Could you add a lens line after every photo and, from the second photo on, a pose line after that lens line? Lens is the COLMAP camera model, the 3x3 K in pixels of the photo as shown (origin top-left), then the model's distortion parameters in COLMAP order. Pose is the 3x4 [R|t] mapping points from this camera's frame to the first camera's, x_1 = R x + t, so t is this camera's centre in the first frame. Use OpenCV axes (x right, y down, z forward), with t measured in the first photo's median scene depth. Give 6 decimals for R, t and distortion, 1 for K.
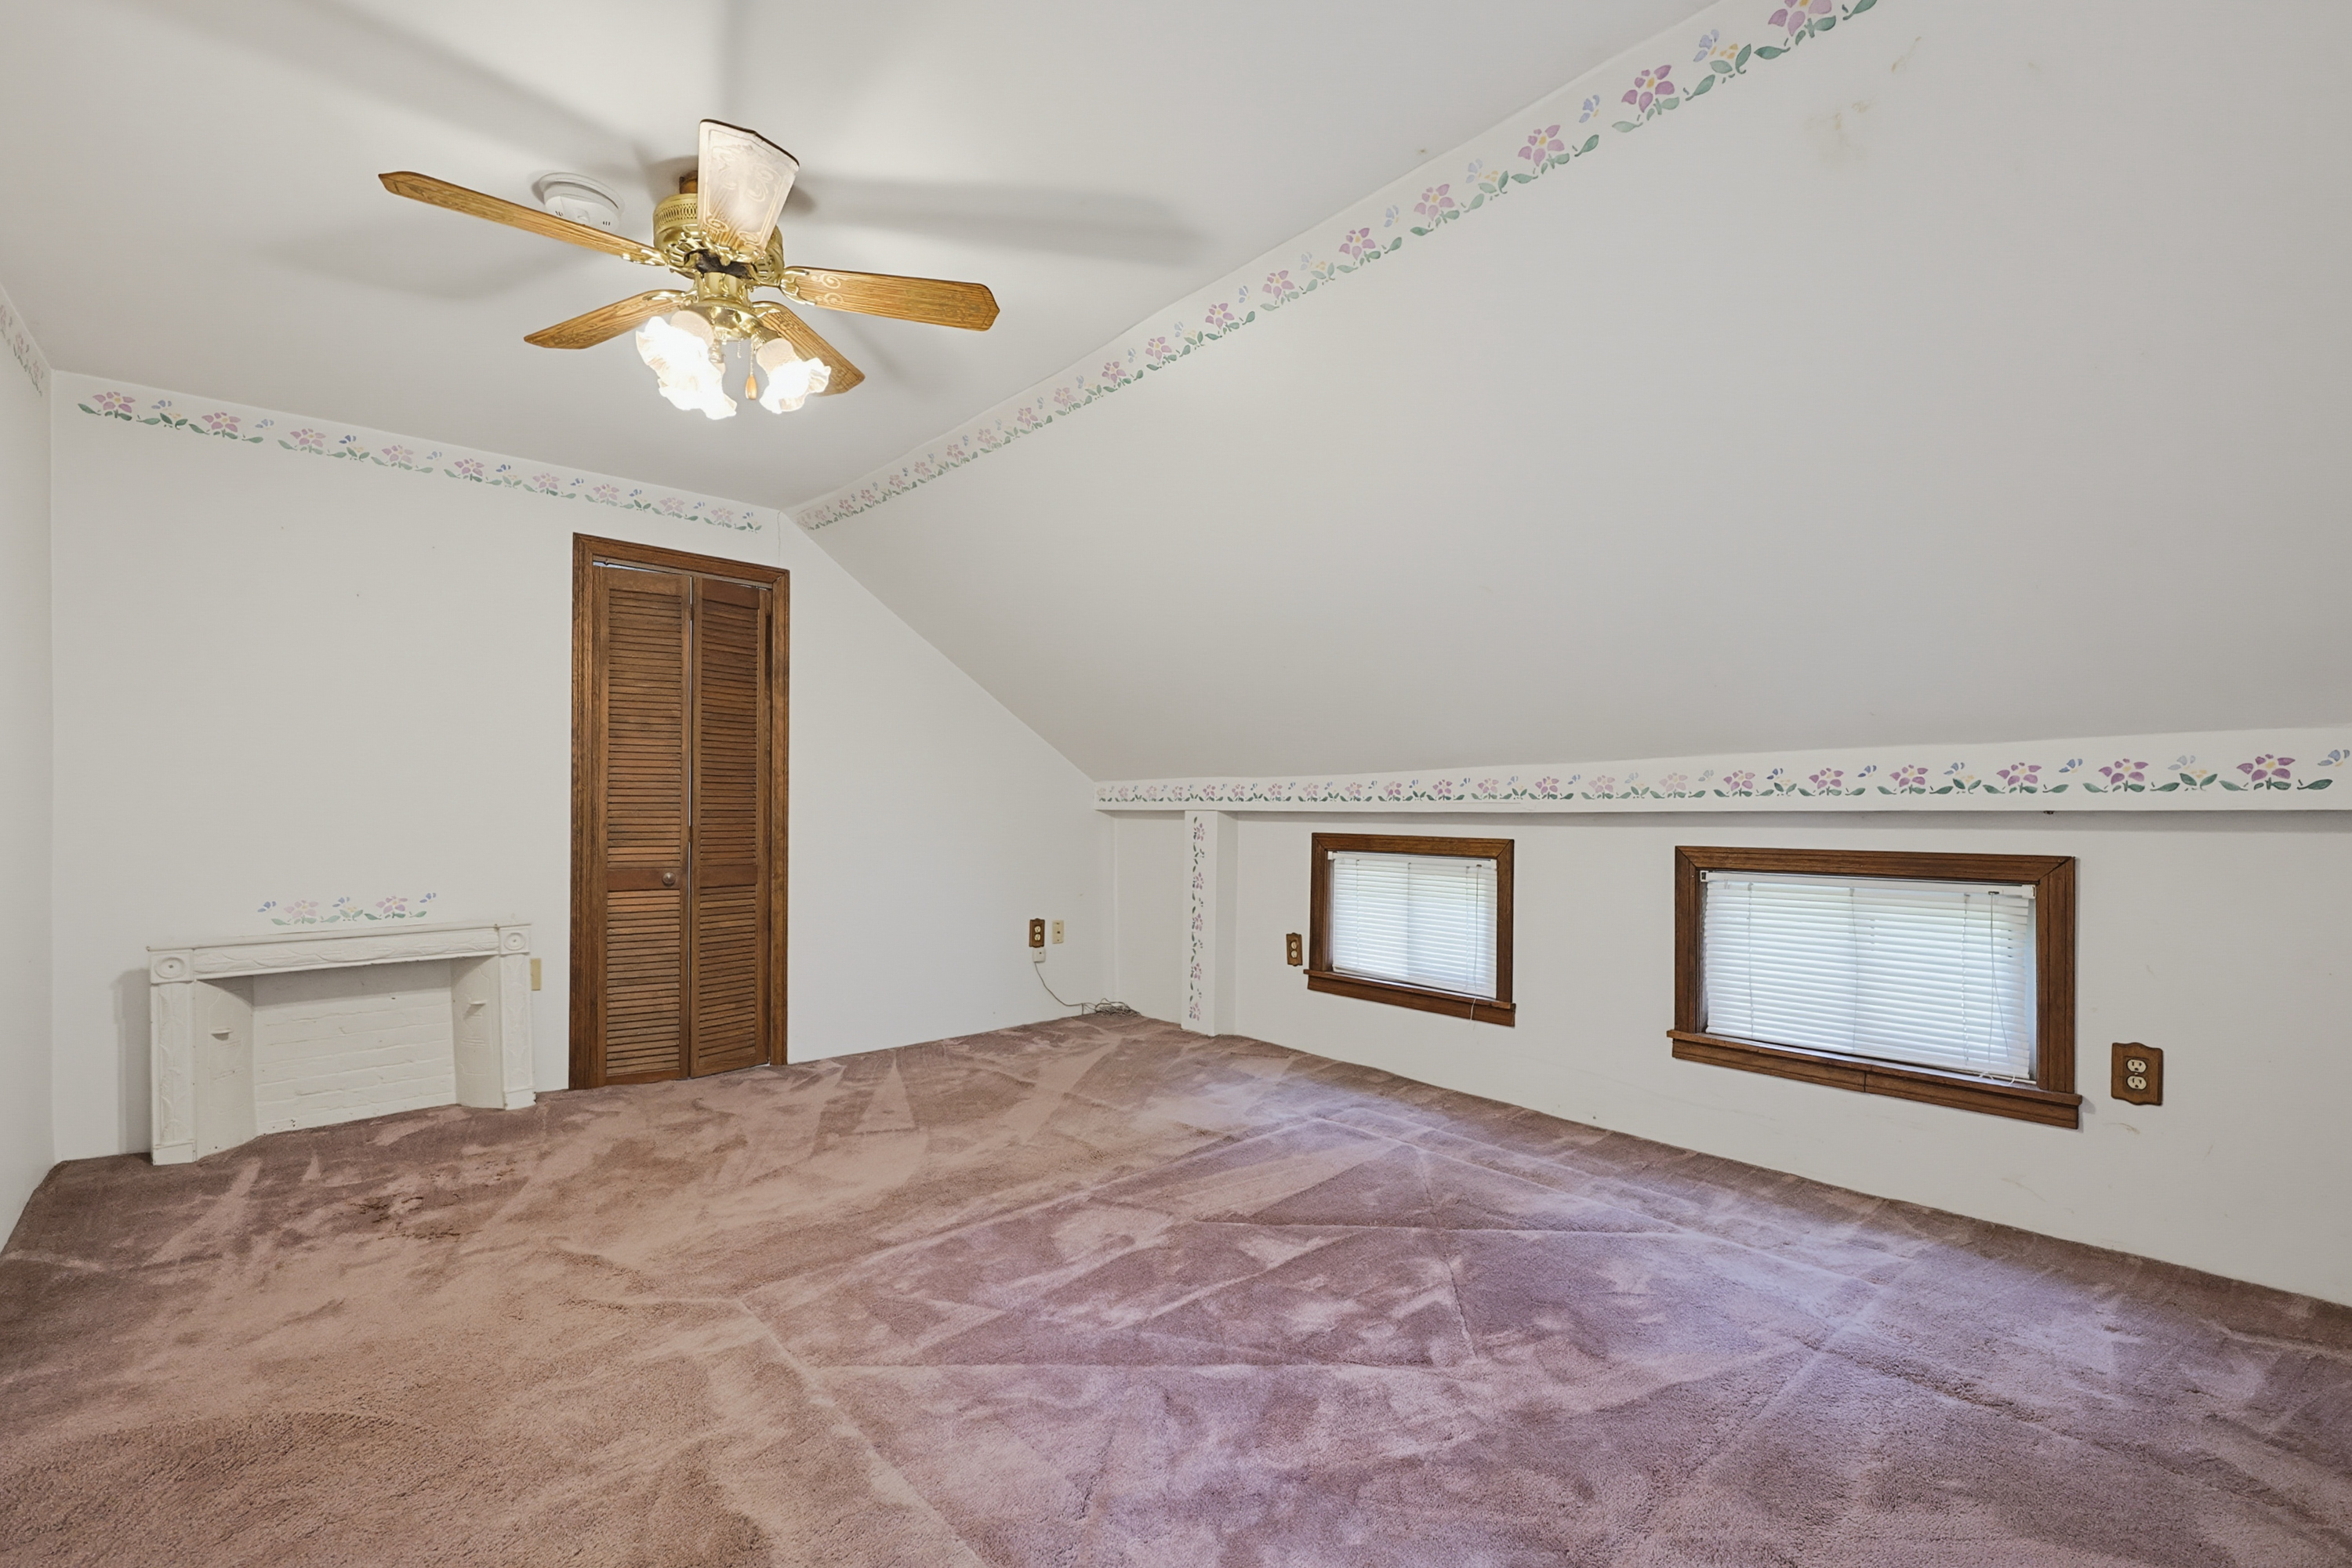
lens RADIAL K [[1021.0, 0, 1170.1], [0, 1021.0, 824.3], [0, 0, 1]] dist [-0.000208, 0.000766]
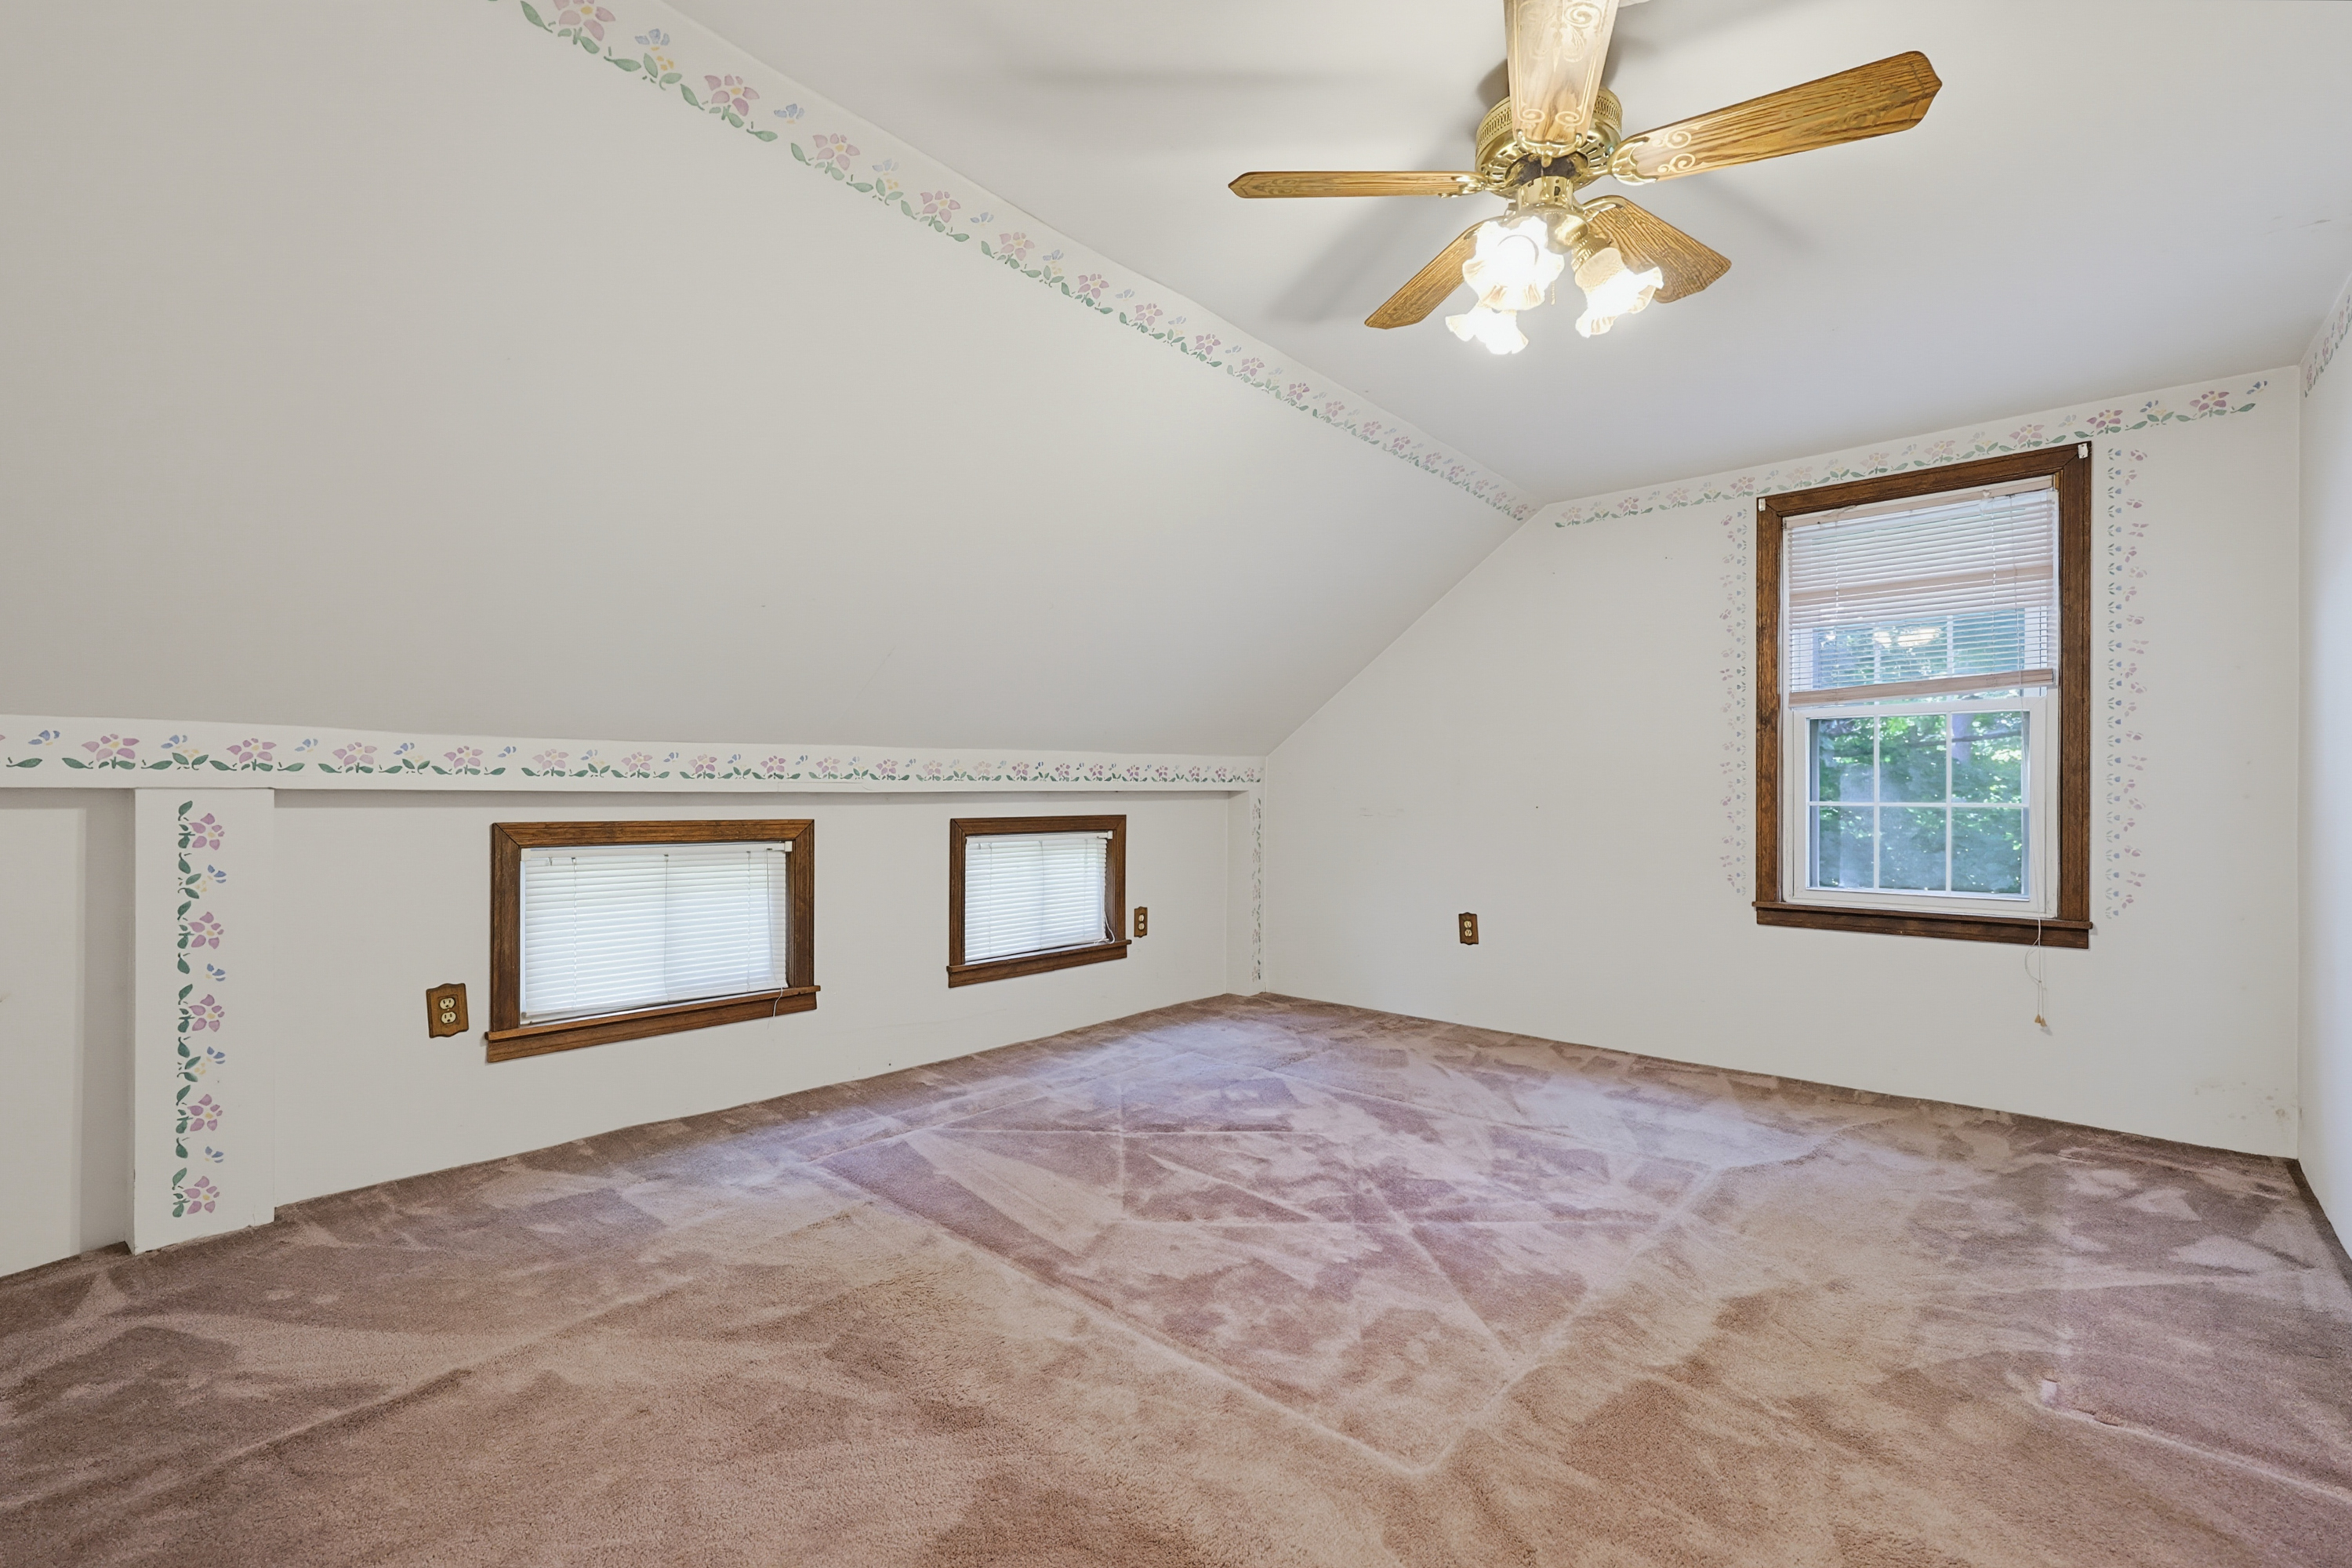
lens RADIAL K [[1021.0, 0, 1175.5], [0, 1021.0, 782.6], [0, 0, 1]] dist [-0.000208, 0.000766]
pose [[-0.135799, 0.008436, 0.990701, -0.661656], [0.011202, 0.999913, -0.006979, -0.009531], [-0.990673, 0.010151, -0.135881, 0.754666]]
